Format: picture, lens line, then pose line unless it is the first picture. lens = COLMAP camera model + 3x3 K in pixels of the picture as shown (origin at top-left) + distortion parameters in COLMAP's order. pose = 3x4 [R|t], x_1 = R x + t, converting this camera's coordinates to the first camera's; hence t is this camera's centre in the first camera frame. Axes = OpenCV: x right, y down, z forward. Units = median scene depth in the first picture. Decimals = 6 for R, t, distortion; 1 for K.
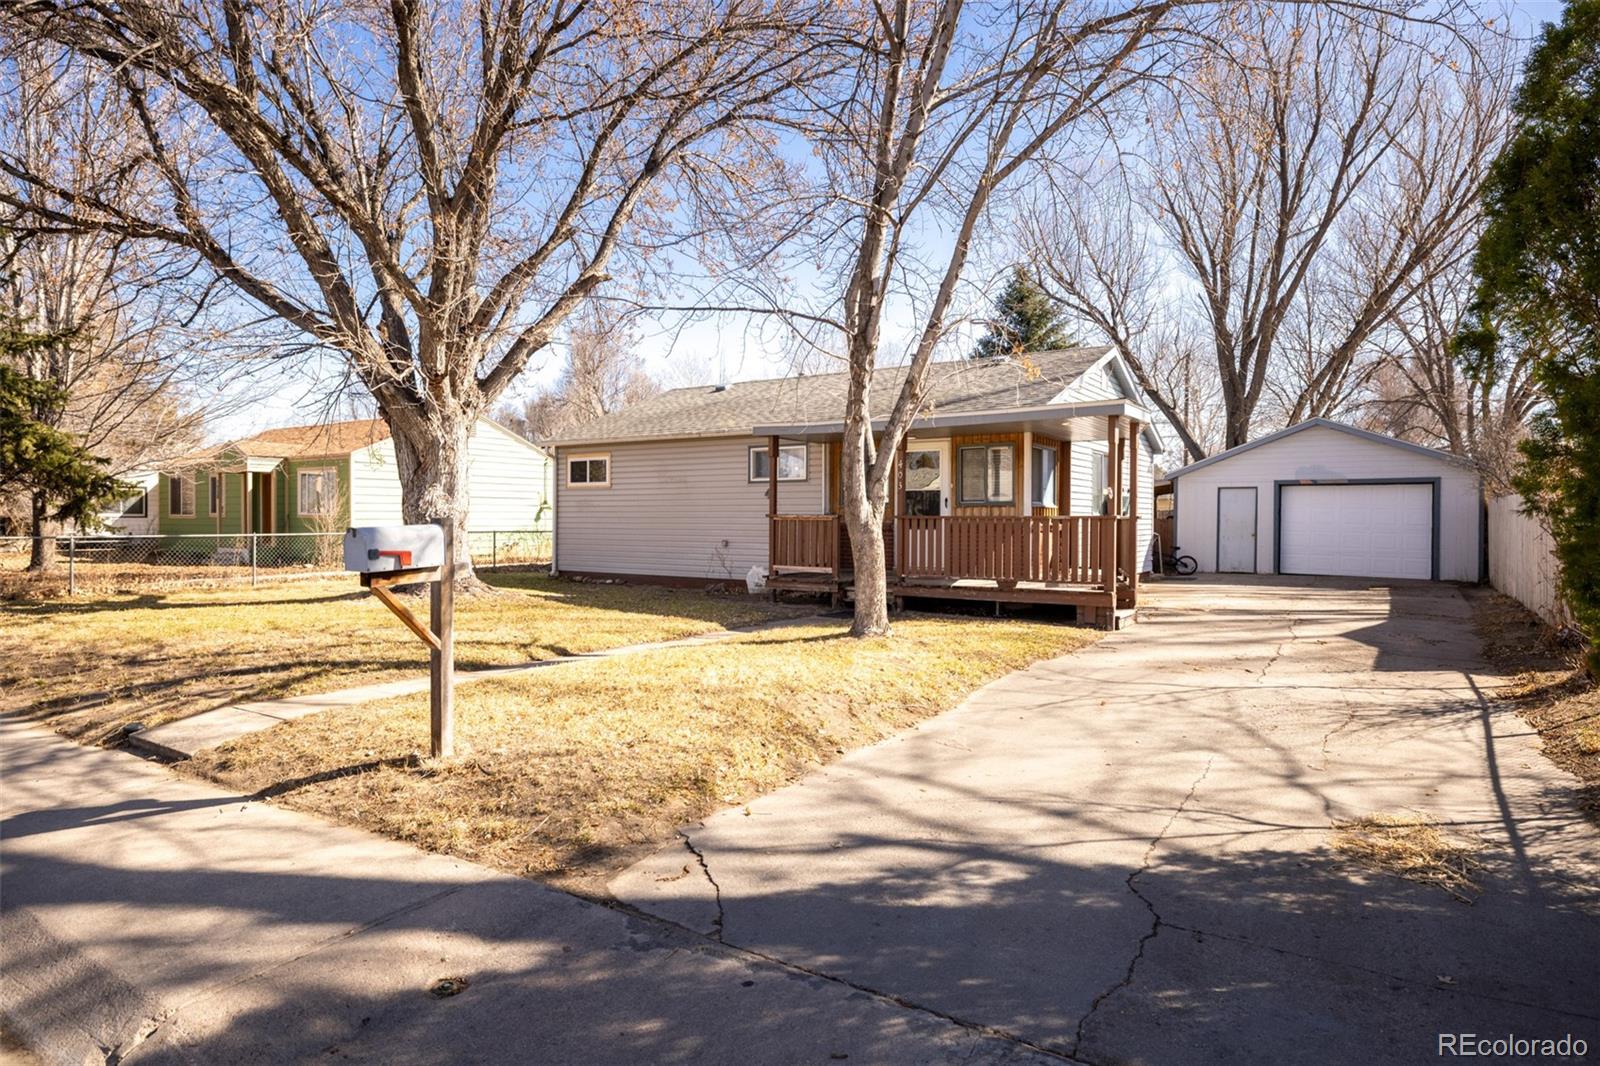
lens RADIAL K [[854.9, 0, 805.4], [0, 854.9, 533.9], [0, 0, 1]] dist [-0.003696, 0.000686]
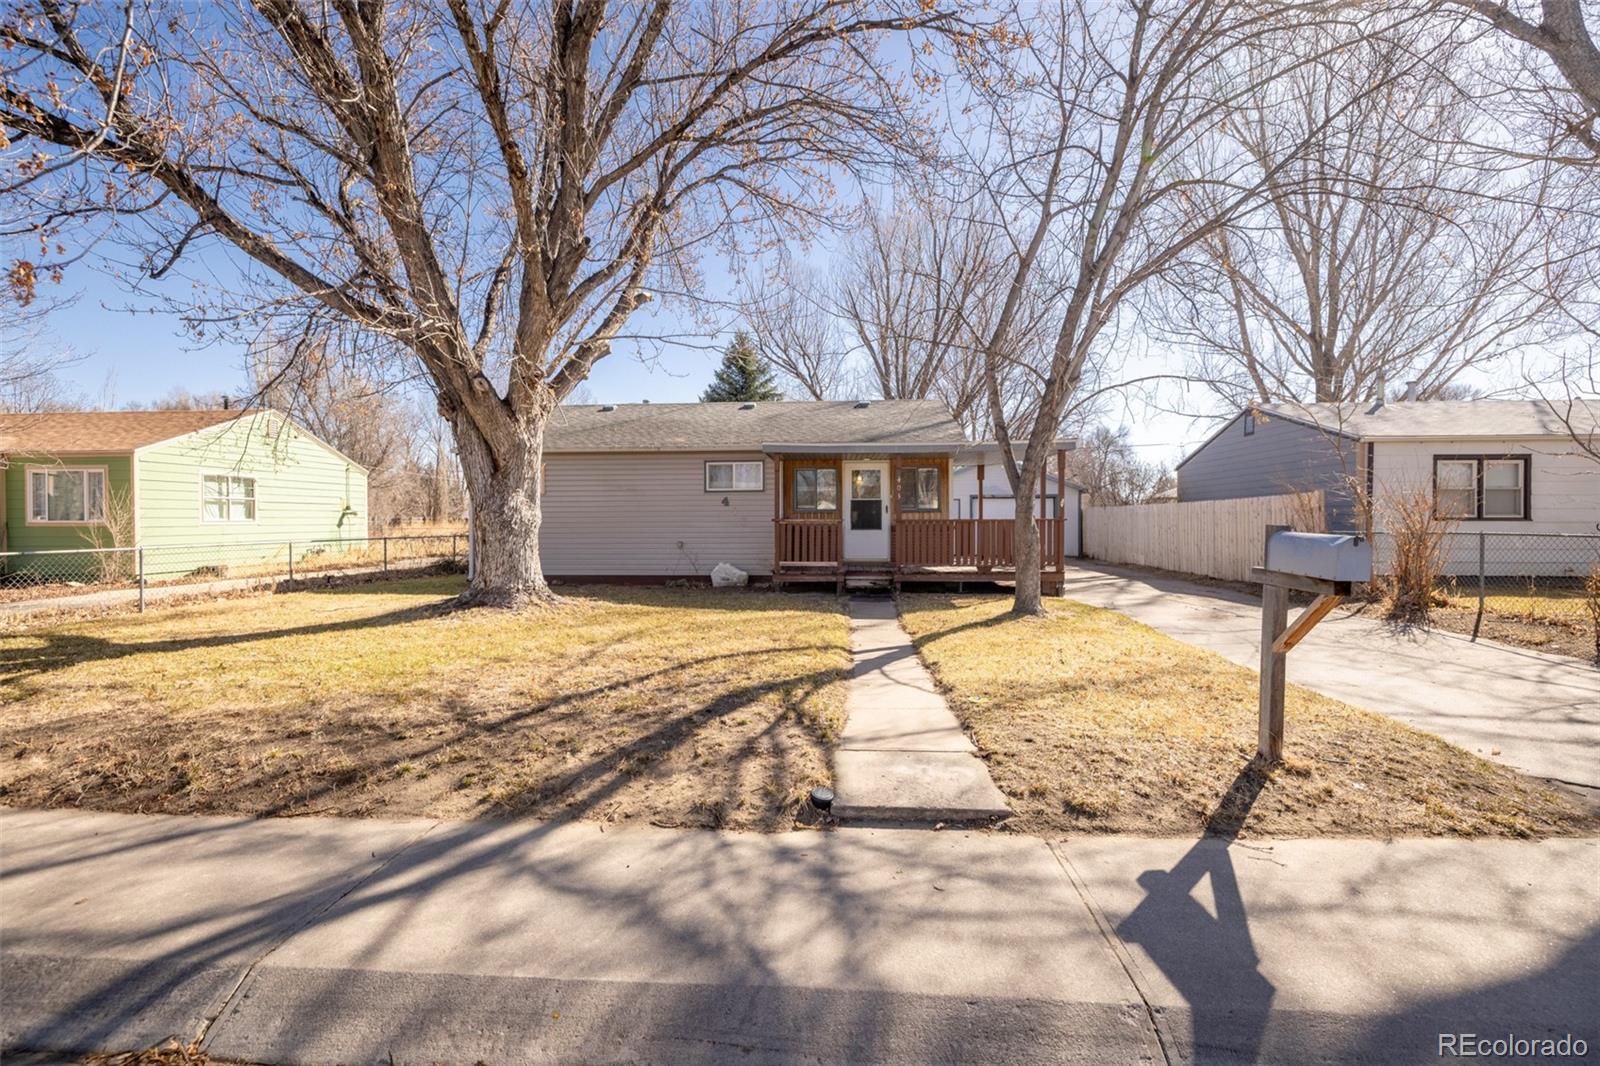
lens RADIAL K [[641.9, 0, 800.0], [0, 641.9, 533.0], [0, 0, 1]] dist [-0.001971, -0.000242]
pose [[0.878251, -0.016476, 0.477916, -0.438192], [0.015621, 0.999861, 0.005763, -0.008008], [-0.477945, 0.002404, 0.878387, 0.198230]]
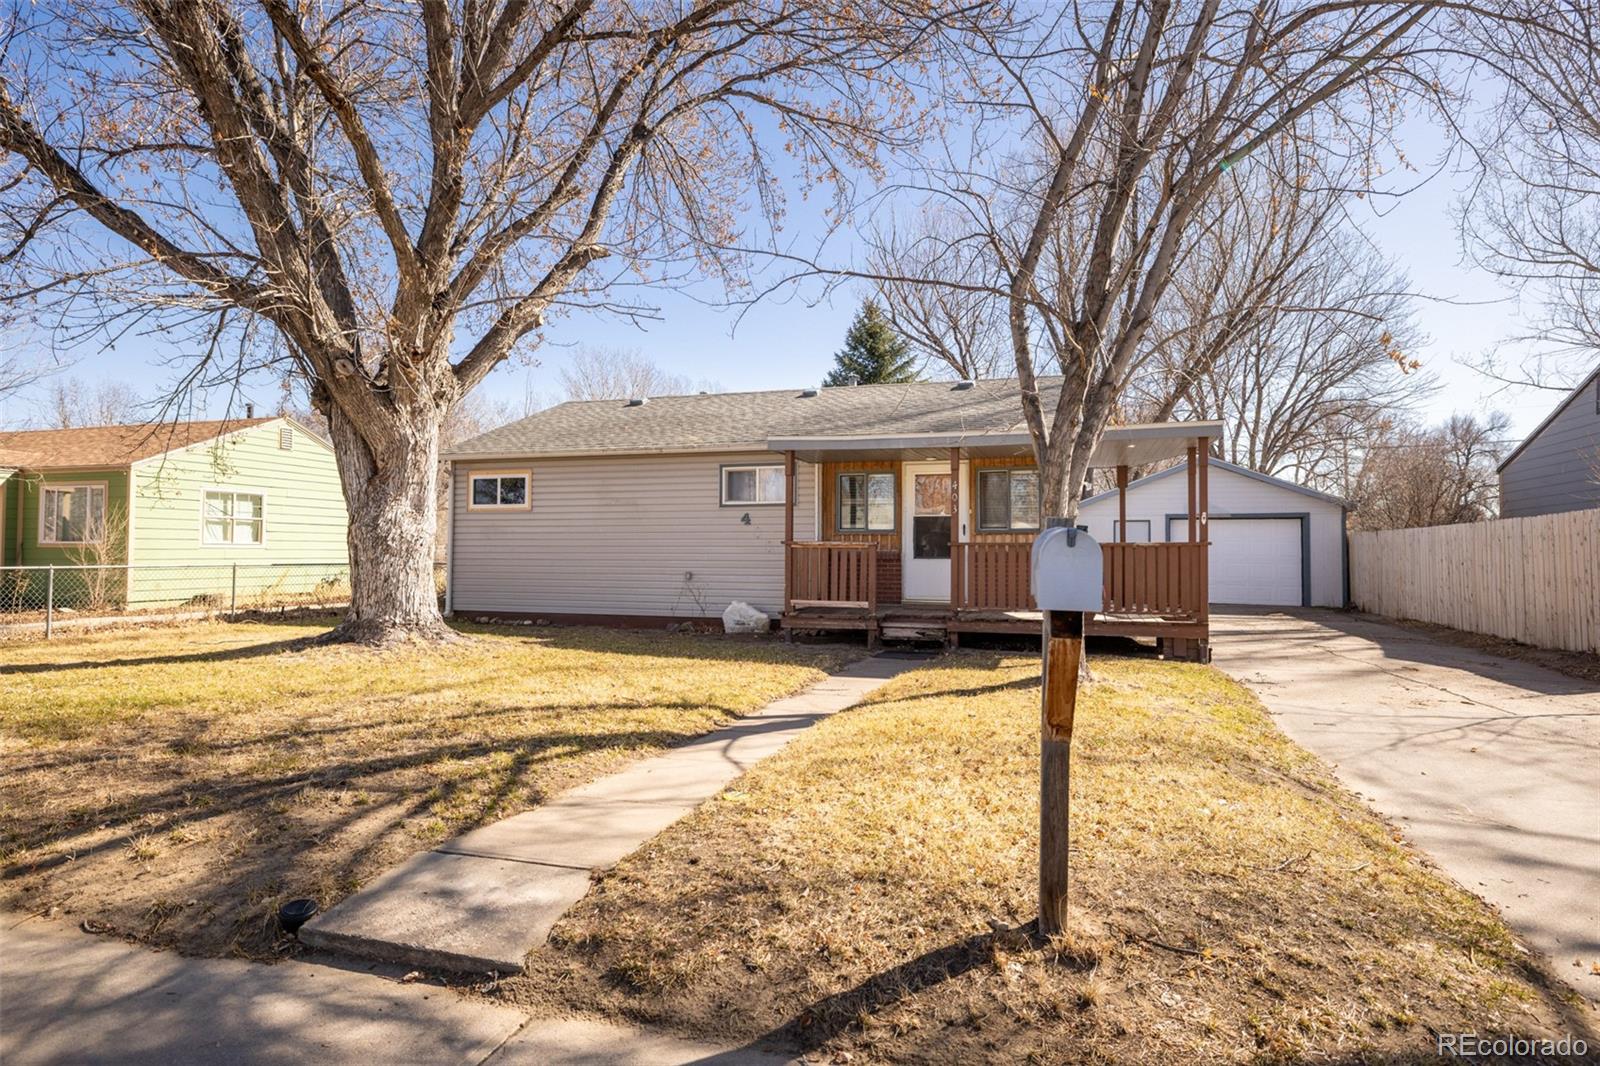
lens RADIAL K [[854.9, 0, 805.4], [0, 854.9, 533.9], [0, 0, 1]] dist [-0.003696, 0.000686]
pose [[0.964169, 0.007200, 0.265193, -0.252380], [0.003760, 0.999160, -0.040796, 0.005226], [-0.265264, 0.040332, 0.963332, 0.158388]]
